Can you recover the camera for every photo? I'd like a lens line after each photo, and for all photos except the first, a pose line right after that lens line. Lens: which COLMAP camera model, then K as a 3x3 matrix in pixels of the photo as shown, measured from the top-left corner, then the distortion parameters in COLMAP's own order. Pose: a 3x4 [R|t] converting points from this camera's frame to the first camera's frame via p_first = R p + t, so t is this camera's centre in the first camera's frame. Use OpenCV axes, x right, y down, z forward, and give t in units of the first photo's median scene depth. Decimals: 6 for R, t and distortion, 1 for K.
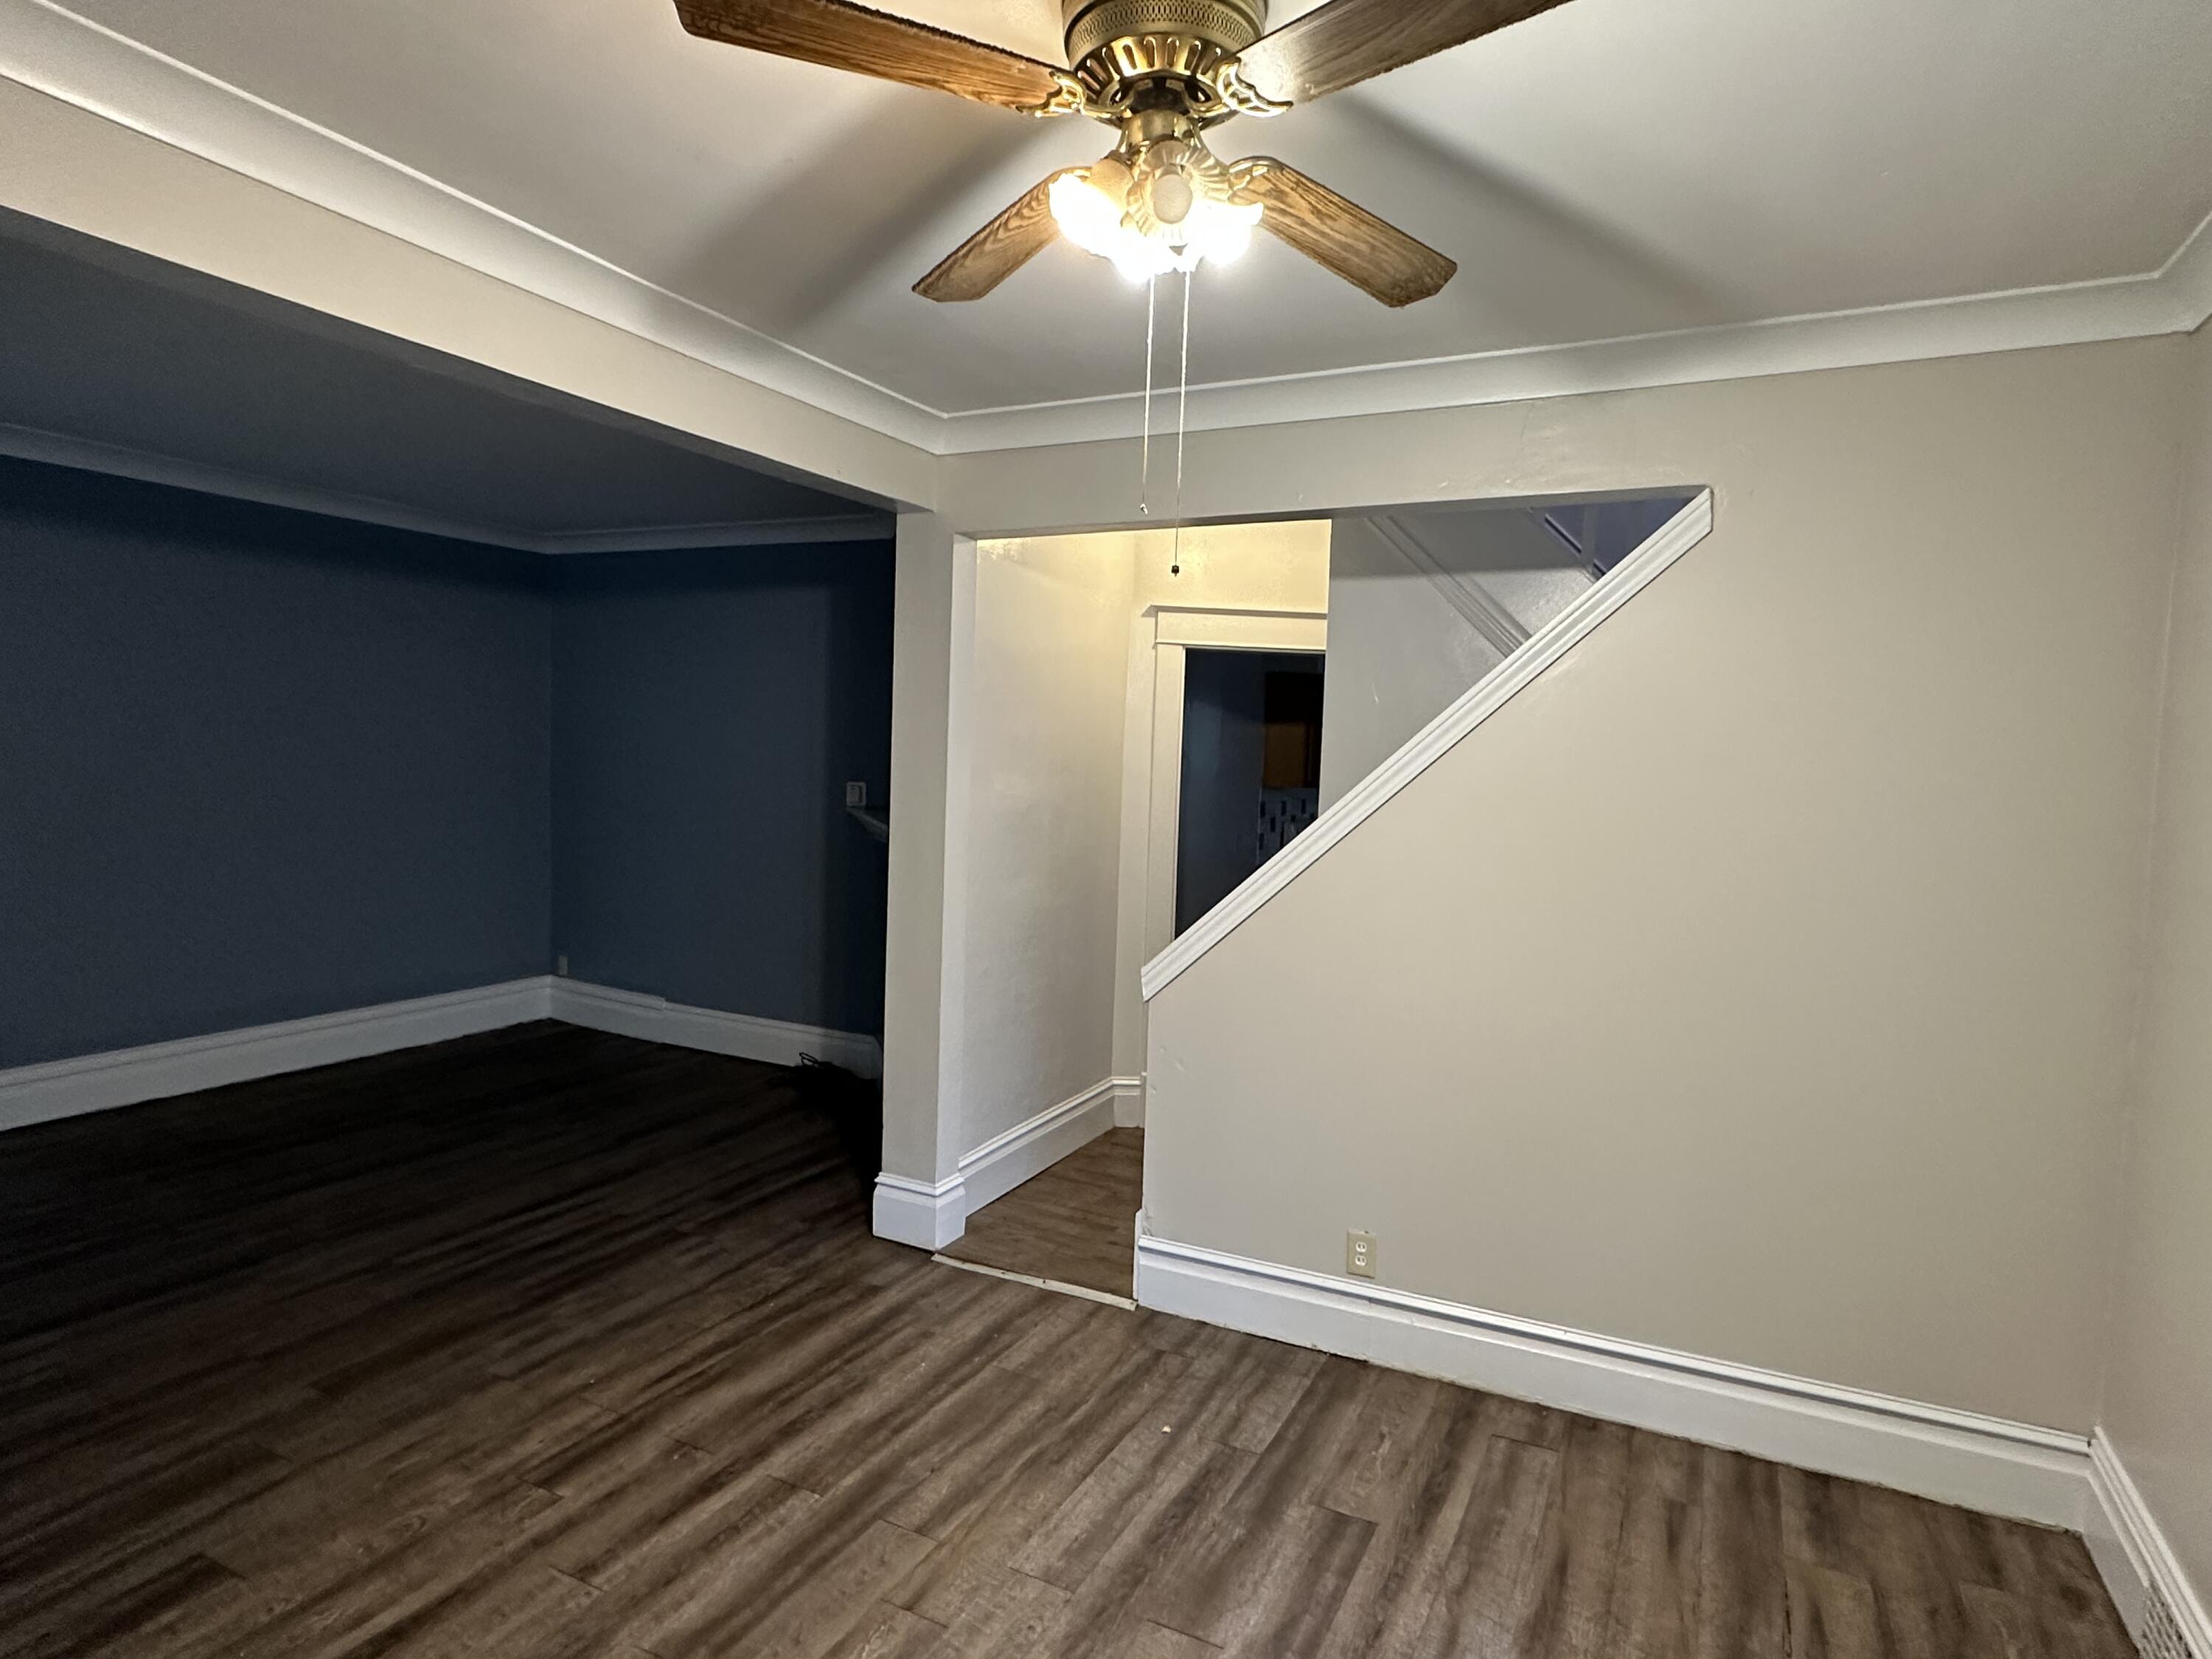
lens RADIAL K [[1245.0, 0, 1106.0], [0, 1245.0, 829.5], [0, 0, 1]] dist [0.031787, 0.000535]
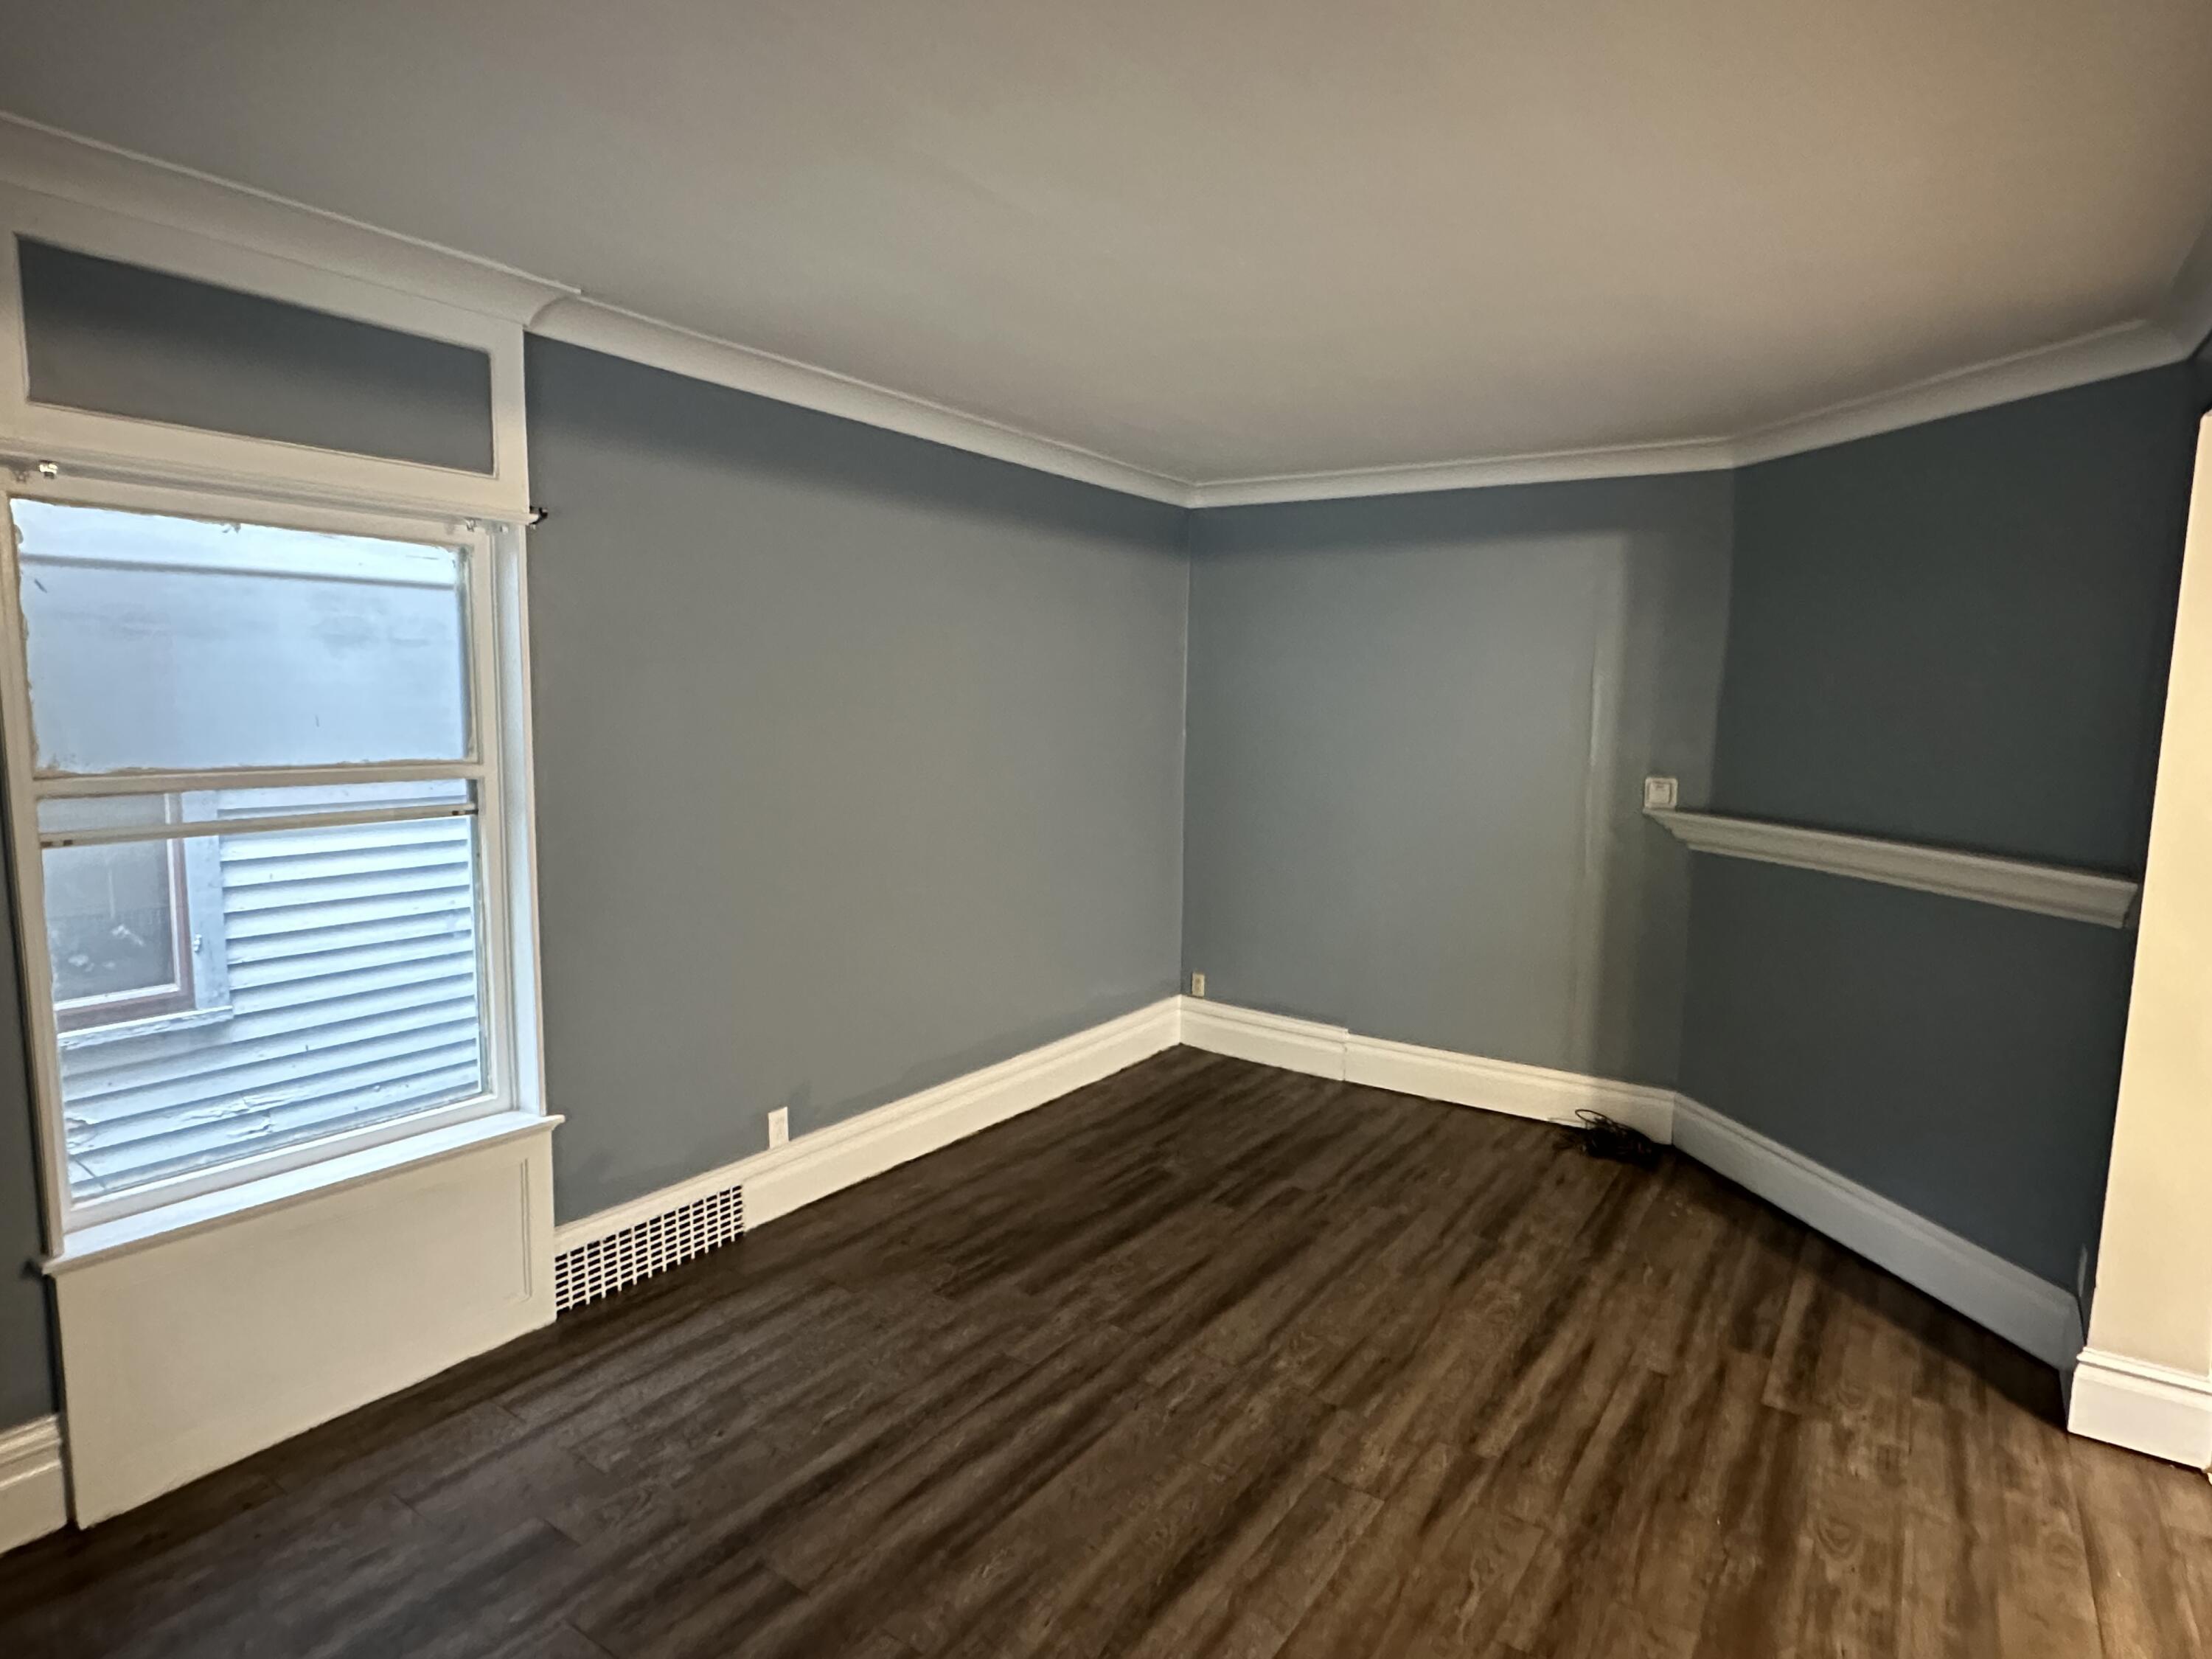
lens RADIAL K [[1213.3, 0, 1106.0], [0, 1213.3, 829.5], [0, 0, 1]] dist [-0.021930, 0.003356]
pose [[0.991962, -0.002637, -0.126510, -0.595338], [0.006956, 0.999407, 0.033713, -0.042602], [0.126346, -0.034322, 0.991392, 0.244963]]
